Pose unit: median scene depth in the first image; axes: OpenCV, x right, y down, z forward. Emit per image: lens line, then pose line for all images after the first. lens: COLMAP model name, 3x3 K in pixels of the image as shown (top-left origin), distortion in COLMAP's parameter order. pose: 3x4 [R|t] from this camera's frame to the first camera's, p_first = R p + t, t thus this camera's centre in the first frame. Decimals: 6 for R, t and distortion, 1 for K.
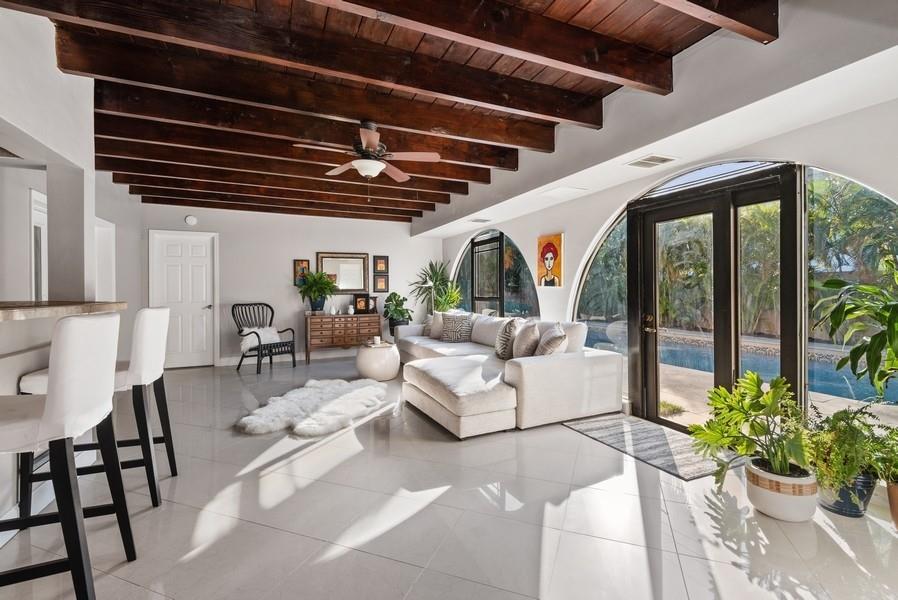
lens RADIAL K [[407.3, 0, 453.6], [0, 407.3, 300.8], [0, 0, 1]] dist [-0.001109, -0.000048]
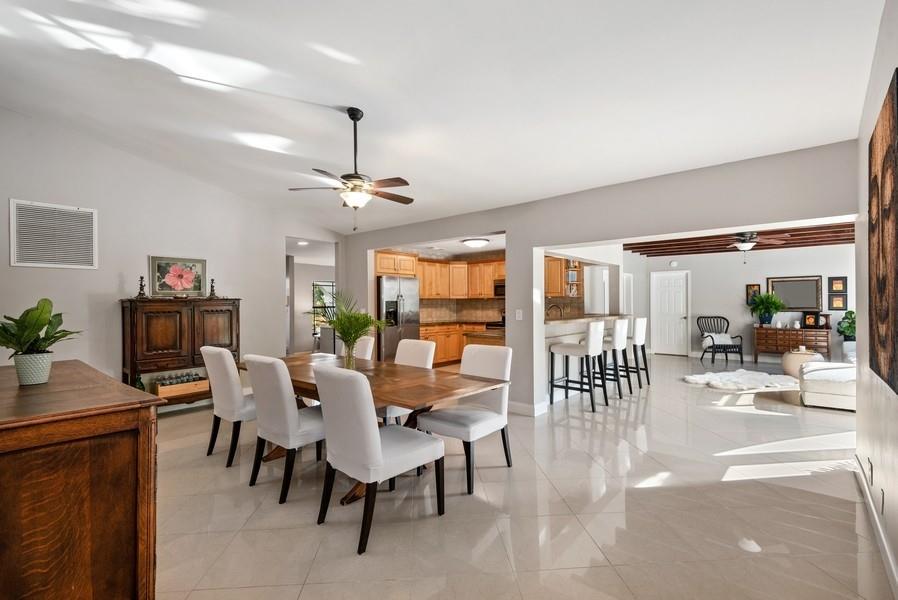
lens RADIAL K [[407.3, 0, 453.2], [0, 407.3, 300.0], [0, 0, 1]] dist [-0.001109, -0.000048]
pose [[0.434142, -0.001613, -0.900843, 0.394105], [-0.020666, 0.999717, -0.011749, -0.015838], [0.900607, 0.023718, 0.433986, -0.444232]]
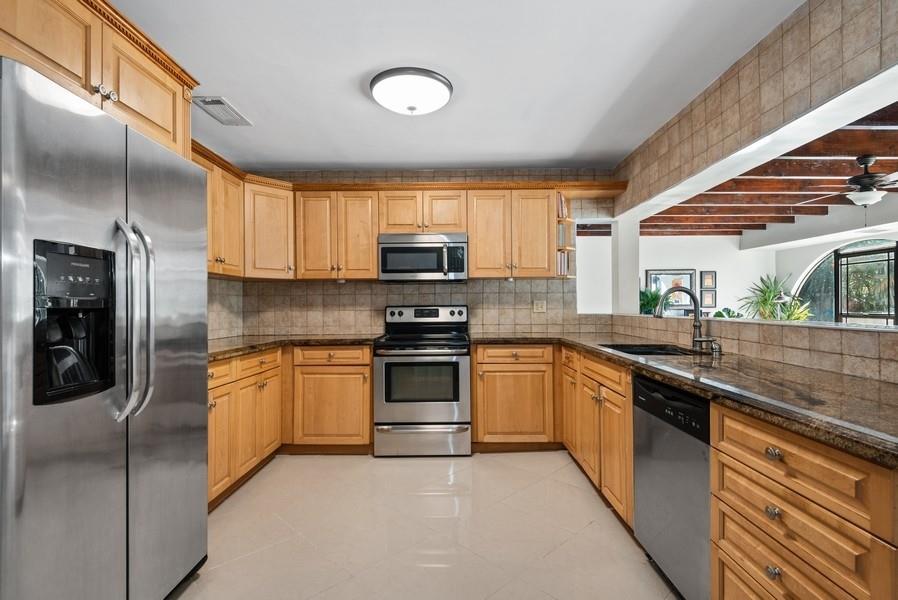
lens RADIAL K [[434.3, 0, 450.8], [0, 434.3, 301.1], [0, 0, 1]] dist [0.000410, -0.000182]
pose [[0.907841, -0.000646, -0.419314, -0.335610], [-0.013173, 0.999461, -0.030059, 0.003496], [0.419107, 0.032813, 0.907344, -0.248472]]
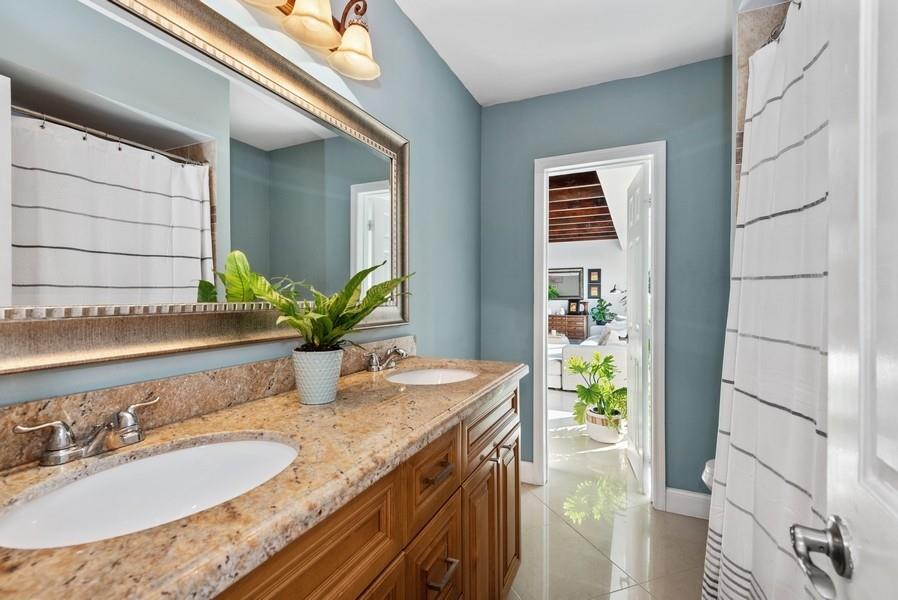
lens RADIAL K [[407.3, 0, 446.6], [0, 407.3, 299.1], [0, 0, 1]] dist [-0.001109, -0.000048]
pose [[0.660798, 0.011061, -0.750482, 0.498611], [-0.022201, 0.999742, -0.004812, -0.003258], [0.750235, 0.019841, 0.660873, -0.164661]]
